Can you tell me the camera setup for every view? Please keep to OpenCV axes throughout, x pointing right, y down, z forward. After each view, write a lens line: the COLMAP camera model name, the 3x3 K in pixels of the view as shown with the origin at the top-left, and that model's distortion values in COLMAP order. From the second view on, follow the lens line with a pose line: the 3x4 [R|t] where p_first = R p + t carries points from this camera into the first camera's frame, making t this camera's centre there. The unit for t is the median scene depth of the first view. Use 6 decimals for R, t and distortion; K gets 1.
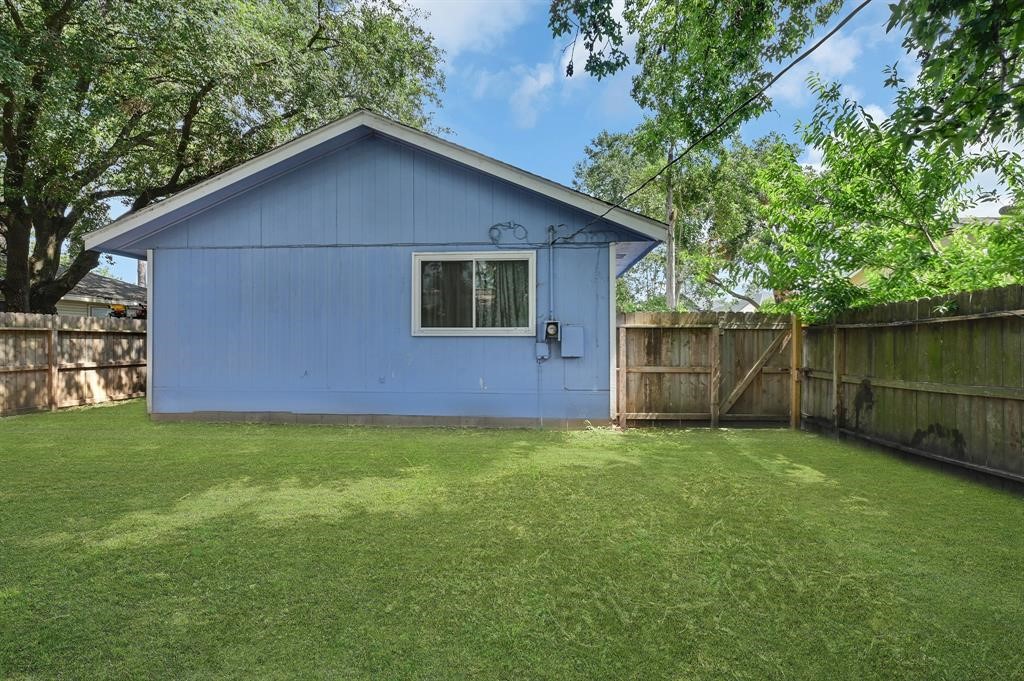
lens RADIAL K [[421.3, 0, 512.7], [0, 421.3, 340.8], [0, 0, 1]] dist [0.000684, -0.000204]
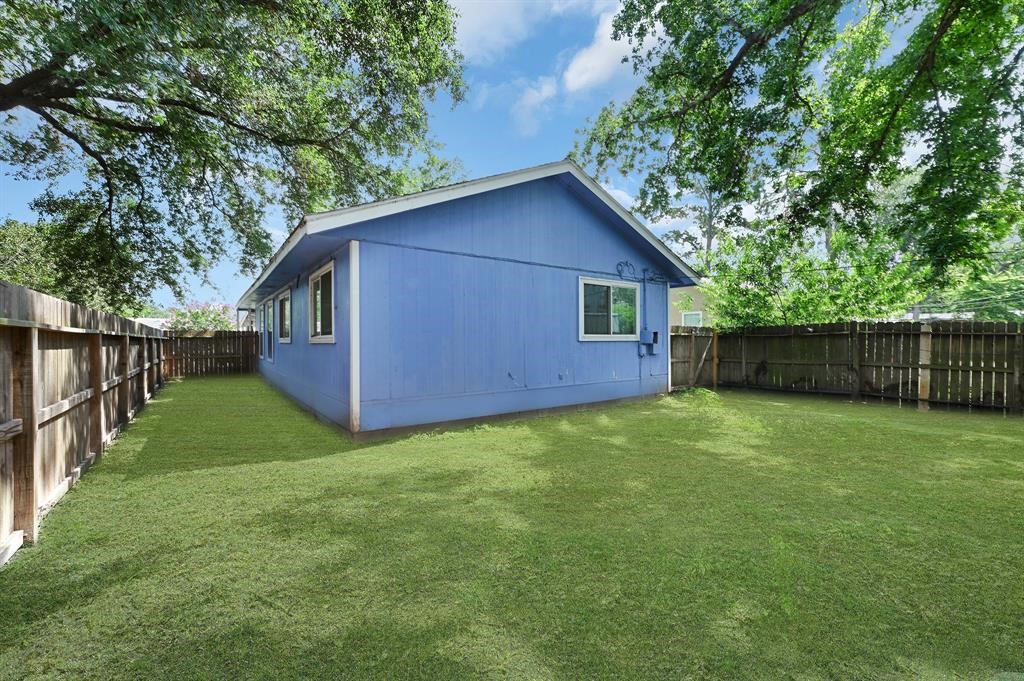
lens RADIAL K [[410.1, 0, 510.3], [0, 410.1, 341.9], [0, 0, 1]] dist [-0.000123, 0.000019]
pose [[0.772891, -0.004855, 0.634521, -1.206660], [0.006790, 0.999977, -0.000619, -0.008920], [-0.634503, 0.004787, 0.772906, 0.167641]]
